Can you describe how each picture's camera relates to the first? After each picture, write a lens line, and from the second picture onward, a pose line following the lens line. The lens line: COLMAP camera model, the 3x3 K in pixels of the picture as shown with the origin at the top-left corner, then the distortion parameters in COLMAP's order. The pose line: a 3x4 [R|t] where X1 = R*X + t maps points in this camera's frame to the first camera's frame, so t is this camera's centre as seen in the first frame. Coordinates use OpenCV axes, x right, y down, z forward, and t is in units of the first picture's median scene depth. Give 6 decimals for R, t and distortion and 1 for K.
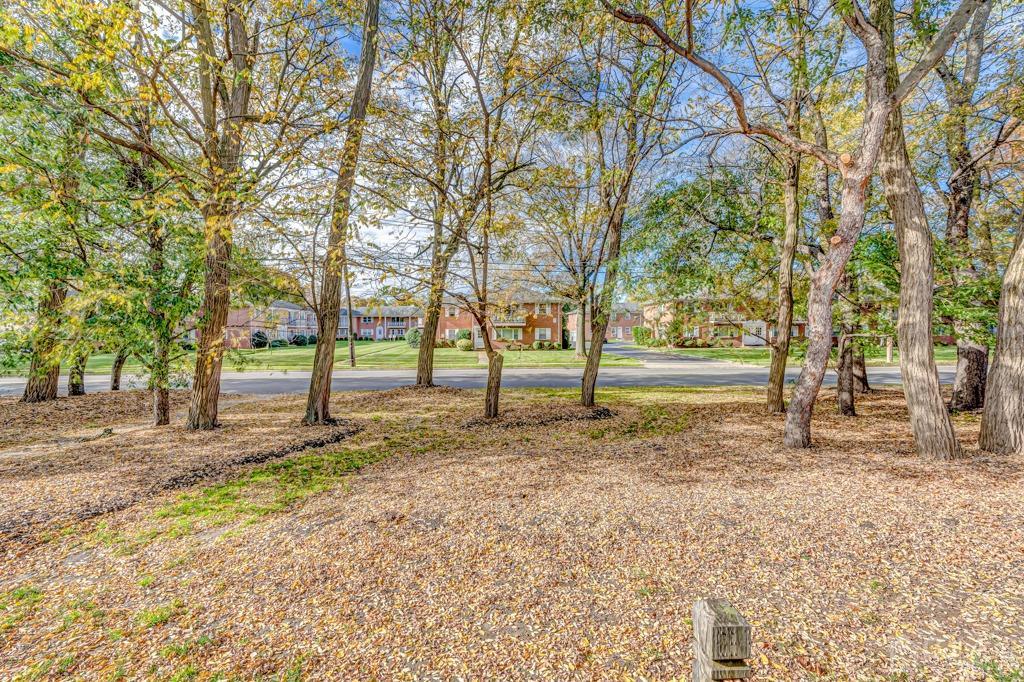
lens RADIAL K [[459.6, 0, 512.0], [0, 459.6, 341.0], [0, 0, 1]] dist [0.002947, 0.000595]
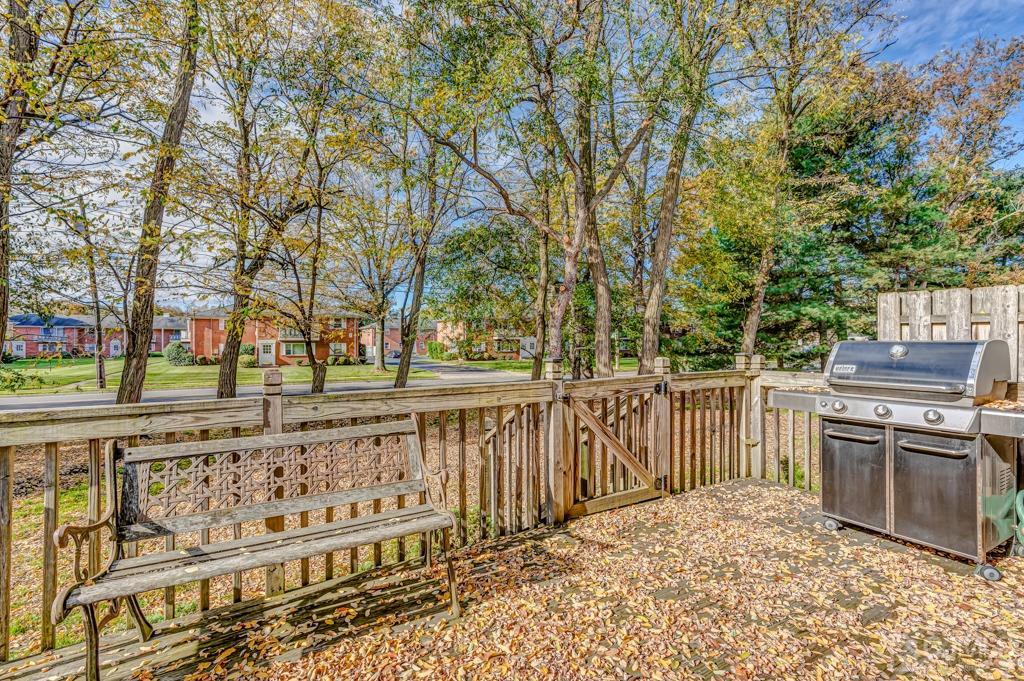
lens RADIAL K [[459.6, 0, 512.0], [0, 459.6, 340.5], [0, 0, 1]] dist [0.002947, 0.000595]
pose [[0.903226, 0.004300, 0.429143, -0.057764], [0.010194, 0.999453, -0.031471, 0.004204], [-0.429044, 0.032800, 0.902688, -0.149087]]
